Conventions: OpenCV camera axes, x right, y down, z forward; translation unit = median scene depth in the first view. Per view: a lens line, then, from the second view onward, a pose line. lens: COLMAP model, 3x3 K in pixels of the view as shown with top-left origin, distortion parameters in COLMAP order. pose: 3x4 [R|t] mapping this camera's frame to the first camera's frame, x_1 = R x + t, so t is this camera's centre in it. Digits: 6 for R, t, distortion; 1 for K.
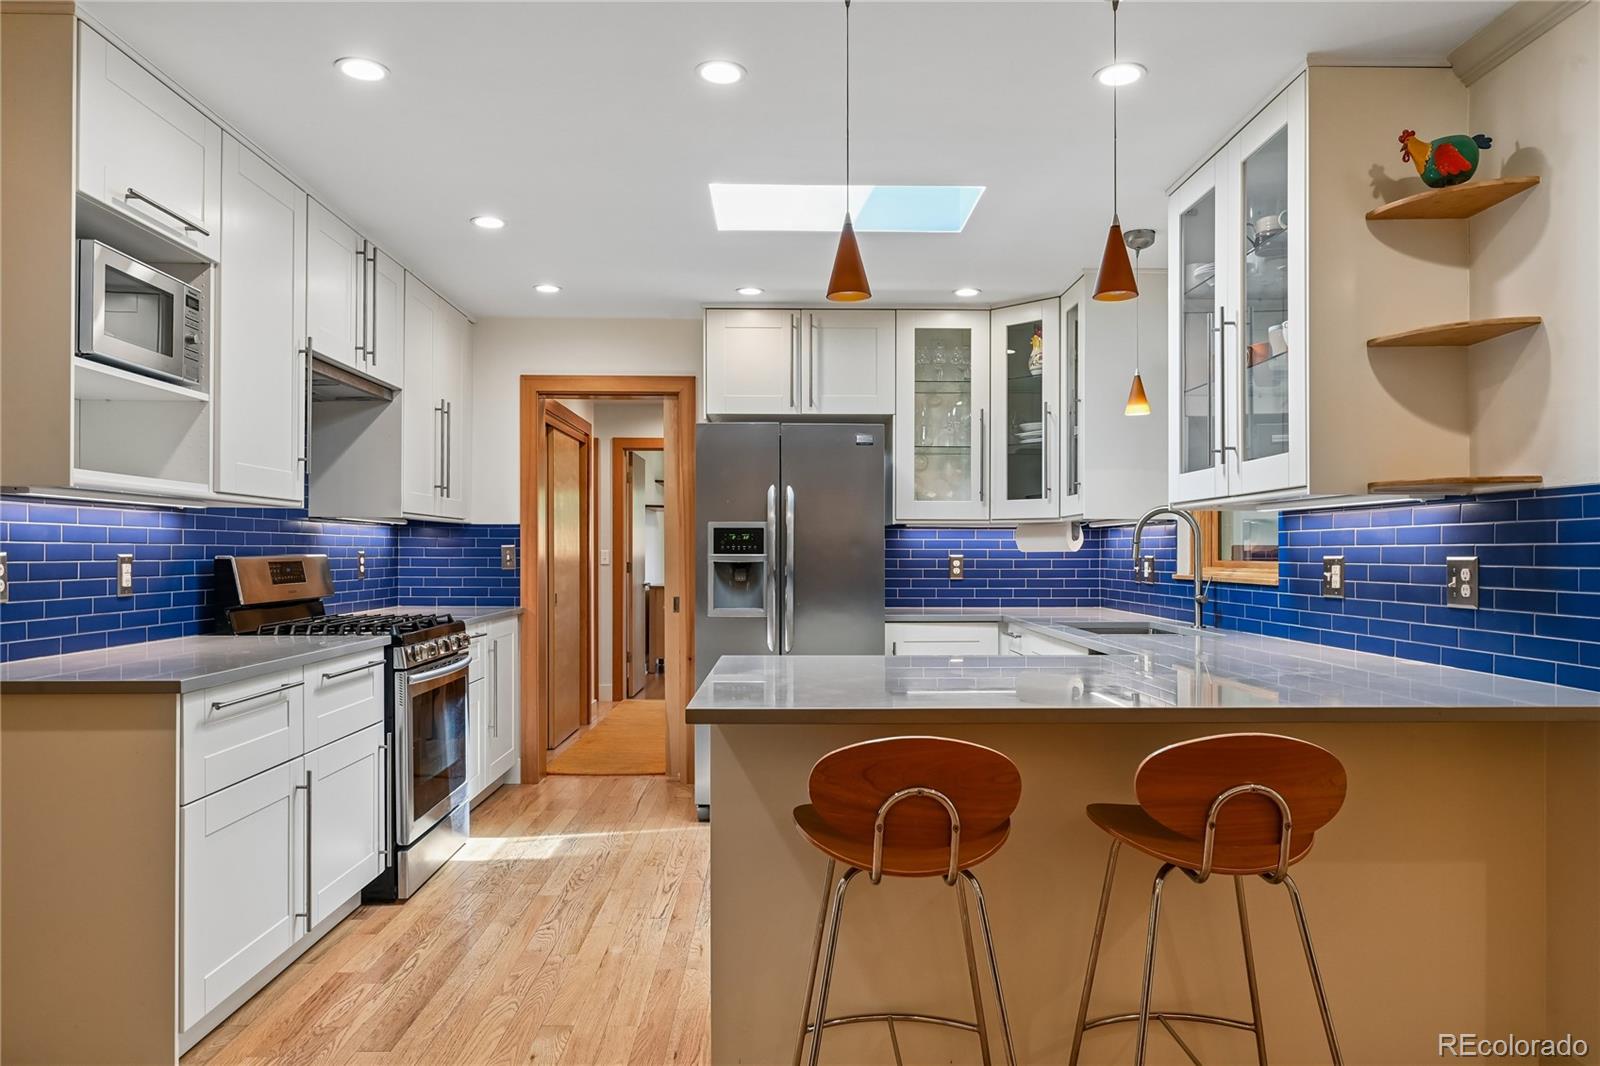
lens RADIAL K [[1057.3, 0, 796.5], [0, 1057.3, 558.2], [0, 0, 1]] dist [-0.005345, -0.002536]
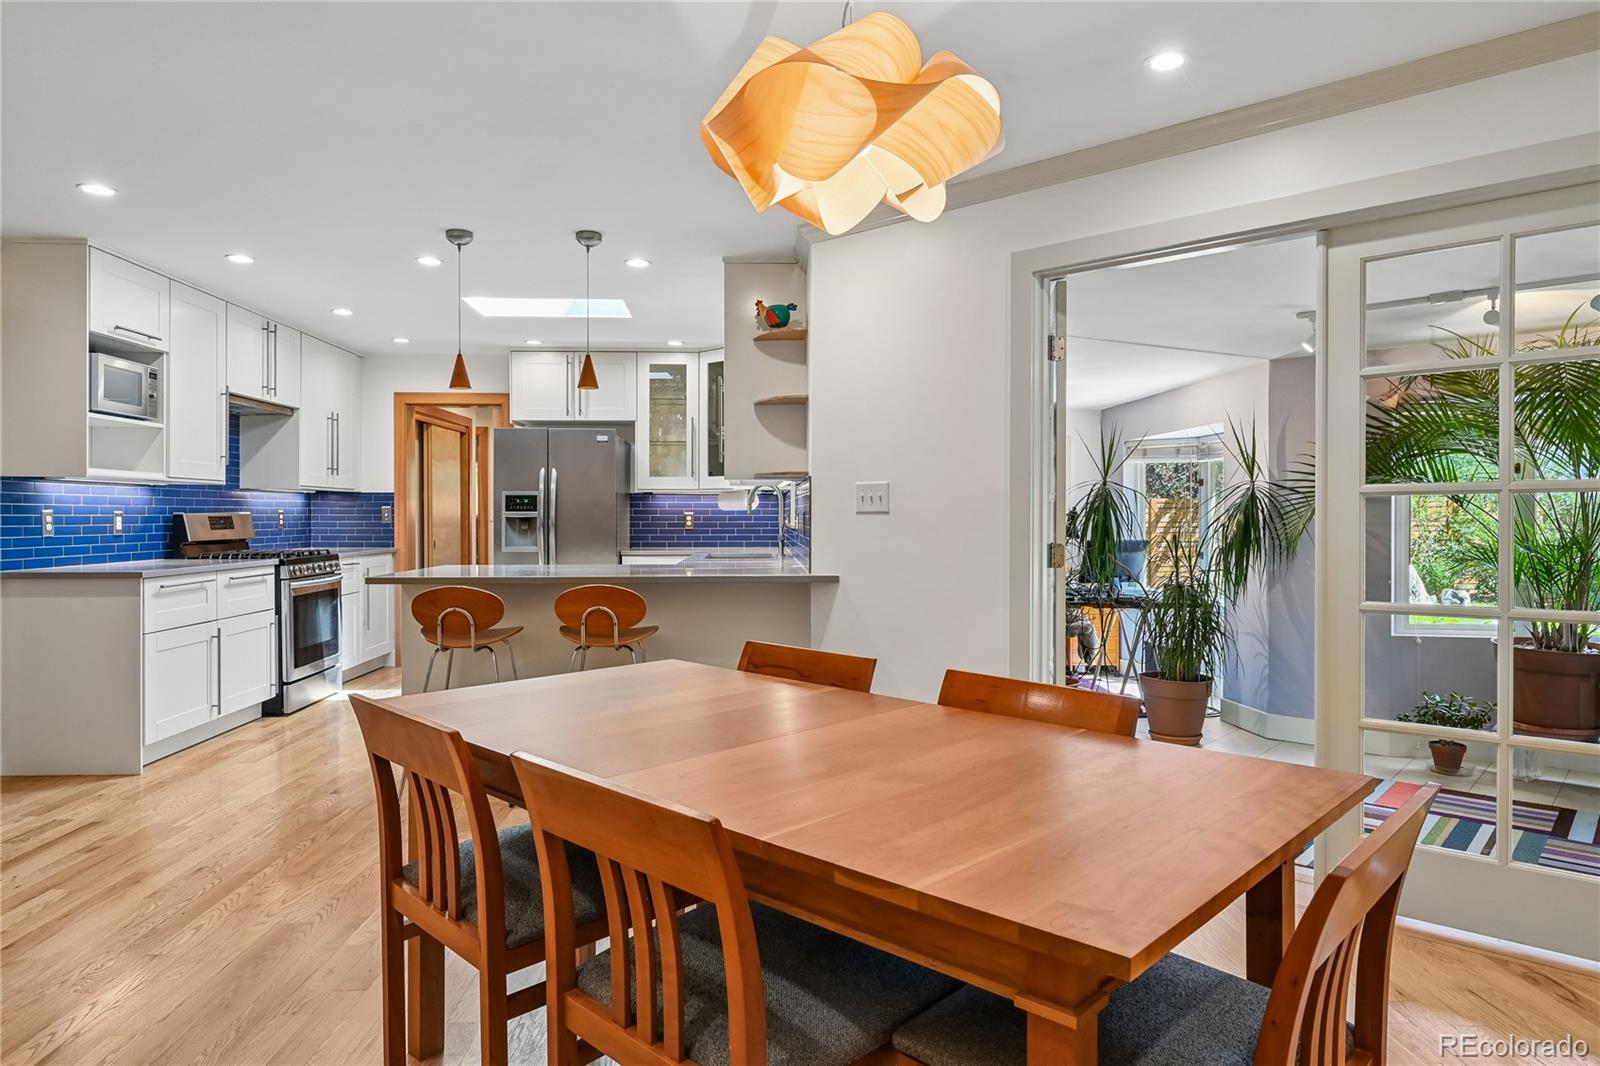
lens RADIAL K [[972.2, 0, 807.2], [0, 972.2, 525.1], [0, 0, 1]] dist [-0.017483, 0.004461]
pose [[0.999214, -0.002229, 0.039571, 0.366656], [0.001999, 0.999981, 0.005849, 0.009742], [-0.039583, -0.005766, 0.999200, -0.535275]]
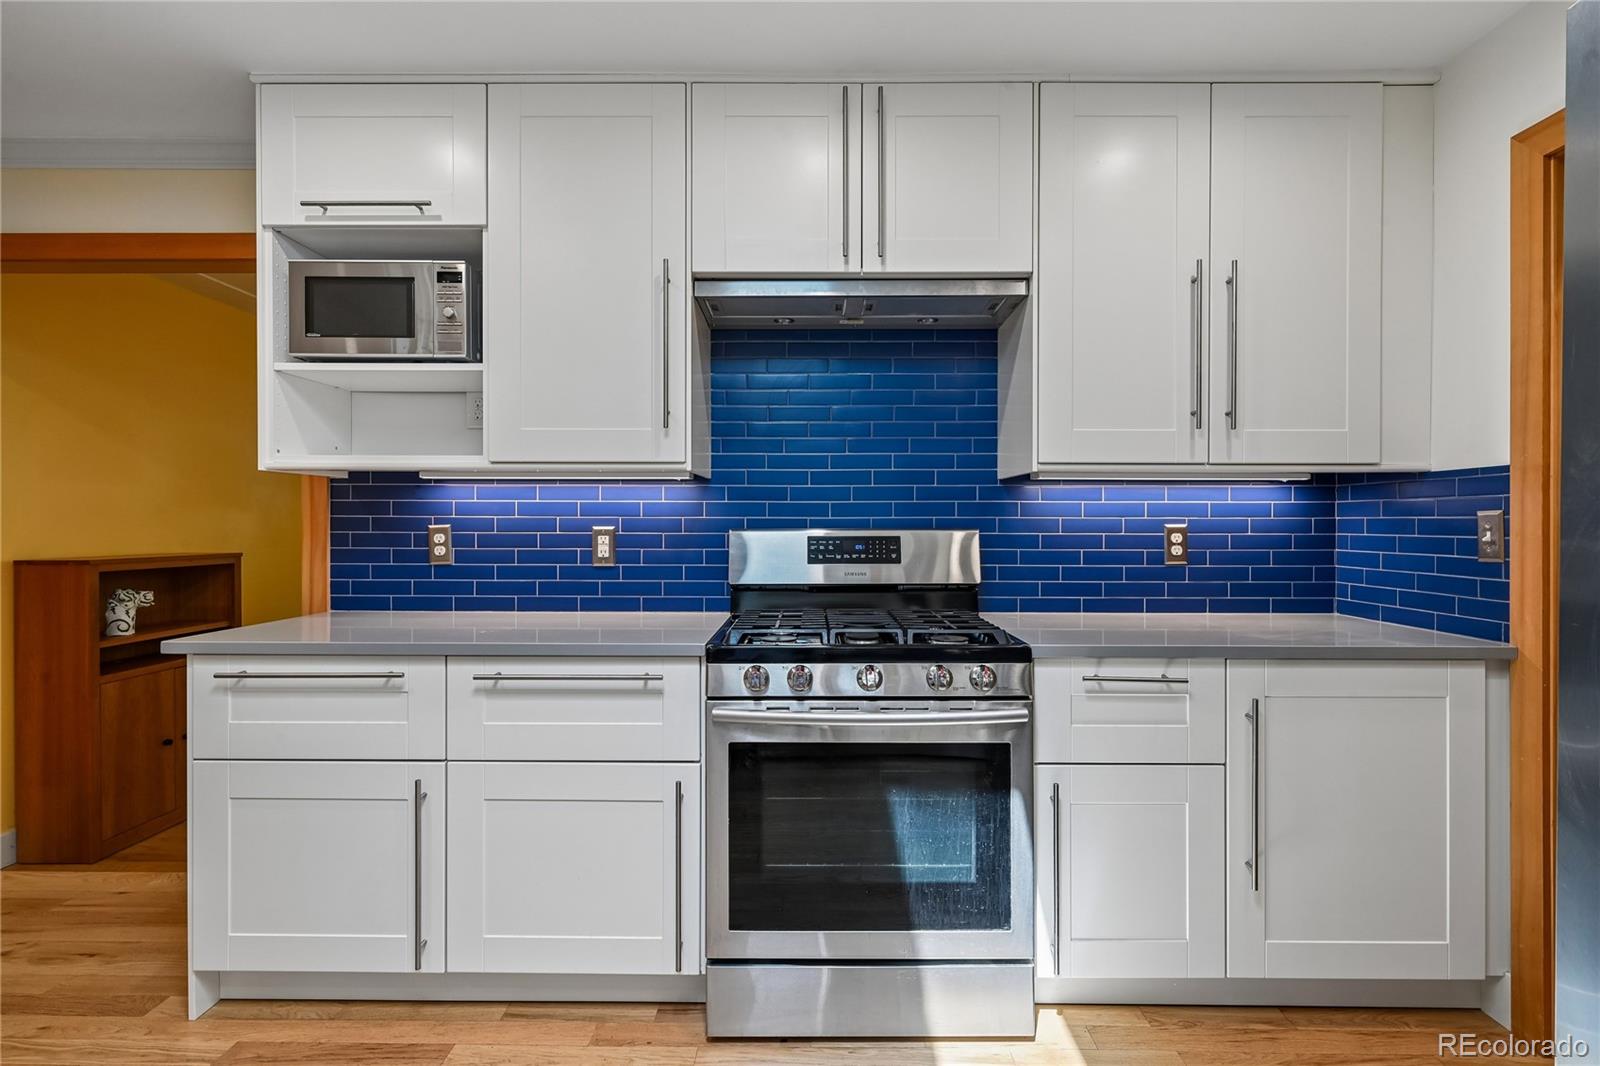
lens RADIAL K [[760.1, 0, 802.2], [0, 760.1, 530.0], [0, 0, 1]] dist [-0.002245, 0.000274]
pose [[-0.024543, 0.001764, -0.999697, 0.103420], [-0.007359, 0.999971, 0.001945, -0.002732], [0.999672, 0.007404, -0.024530, 0.966132]]
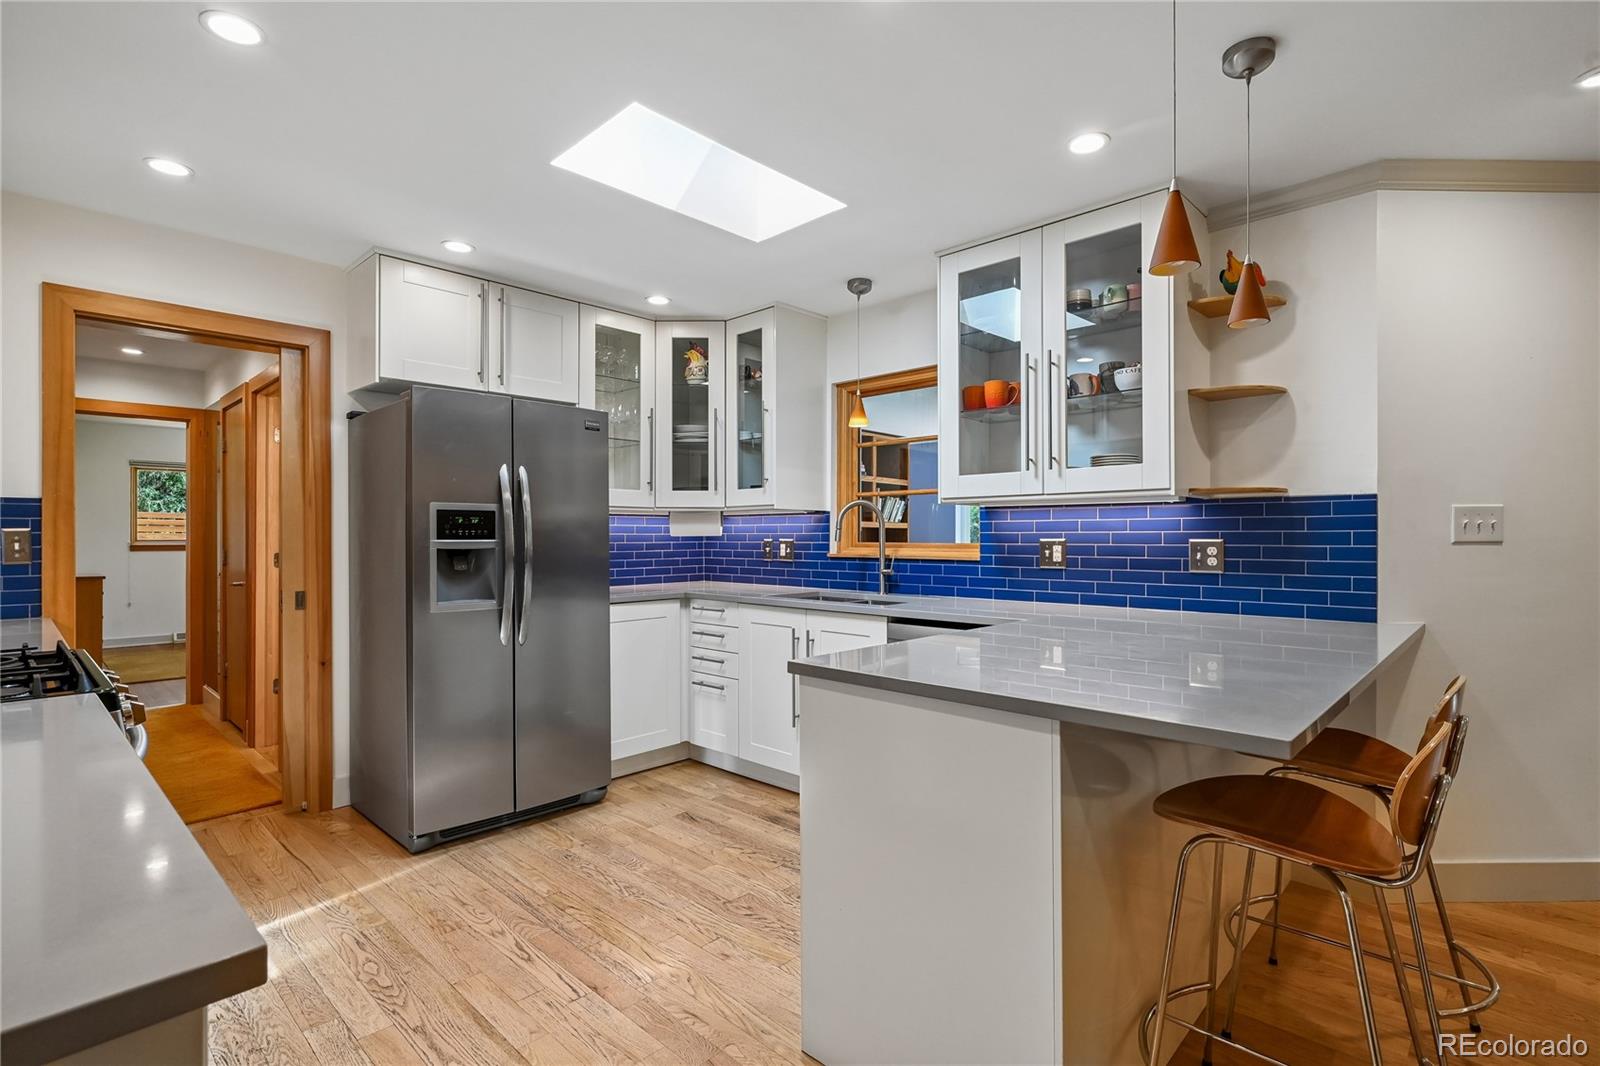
lens RADIAL K [[760.1, 0, 800.8], [0, 760.1, 537.4], [0, 0, 1]] dist [-0.002245, 0.000274]
pose [[0.703842, -0.003869, 0.710346, -0.364410], [0.005898, 0.999983, -0.000397, -0.004580], [-0.710332, 0.004469, 0.703852, 0.414995]]
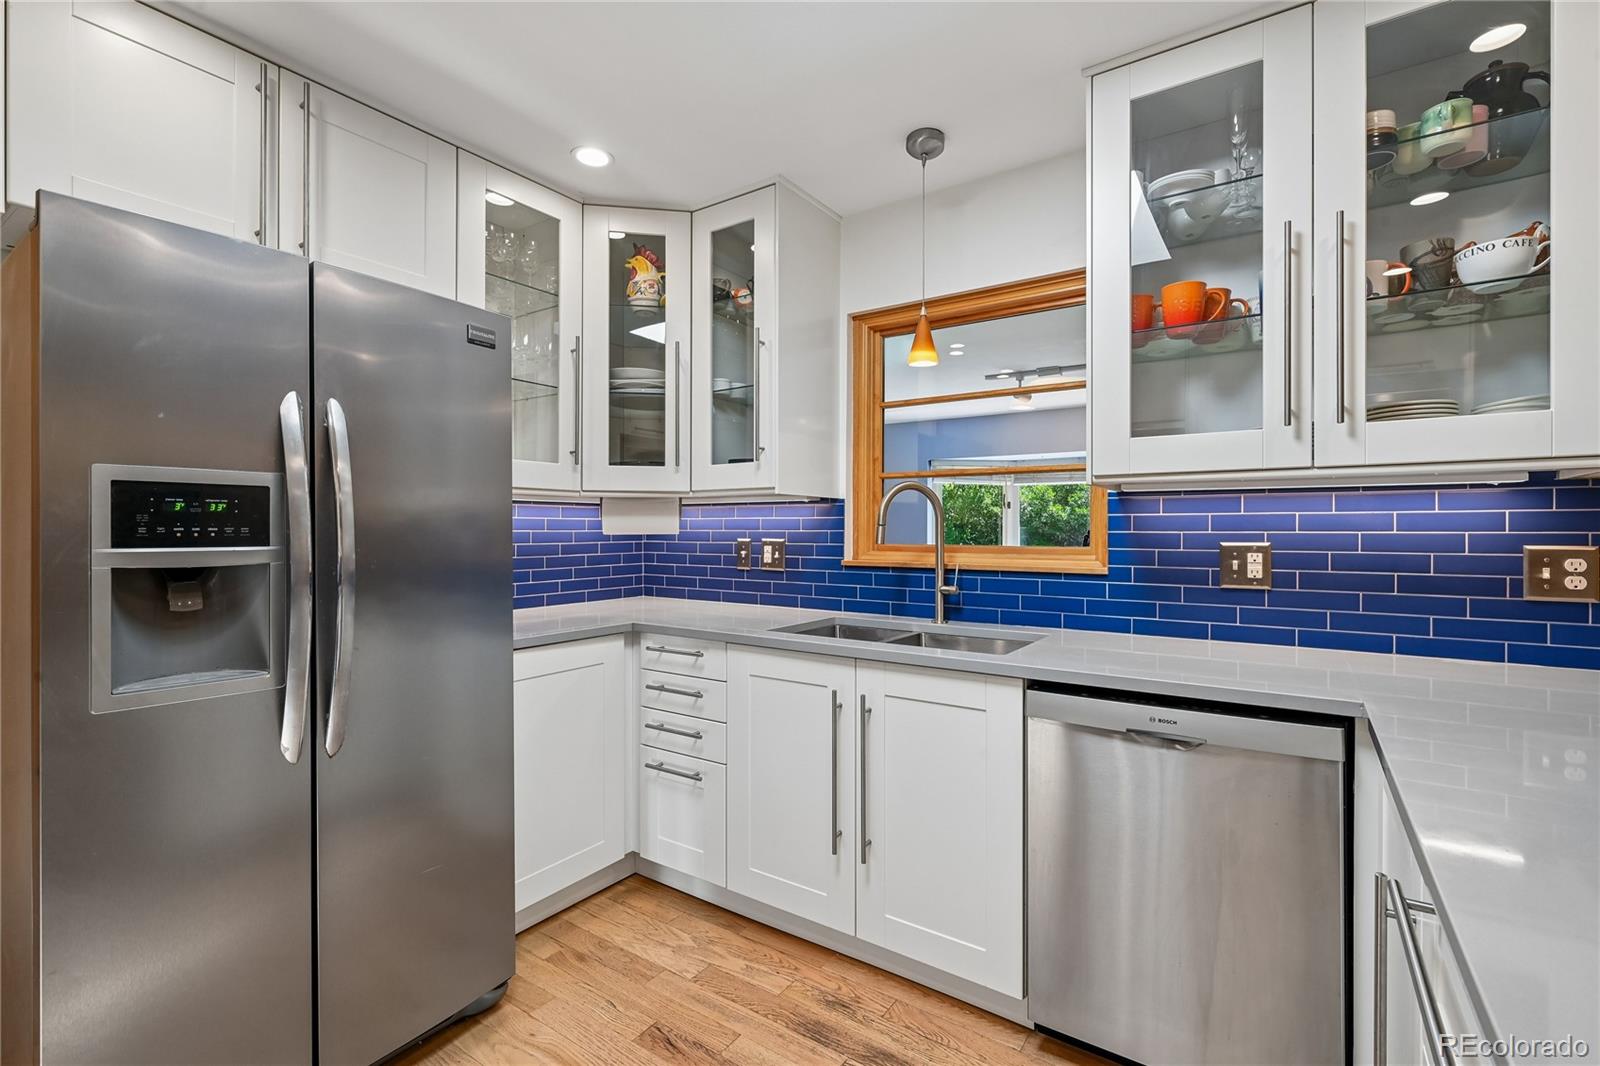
lens RADIAL K [[710.7, 0, 800.8], [0, 710.7, 530.9], [0, 0, 1]] dist [-0.000282, -0.000694]
pose [[0.581281, -0.003031, 0.813697, -0.167406], [0.003881, 0.999992, 0.000953, -0.011273], [-0.813694, 0.002604, 0.581288, 0.762063]]
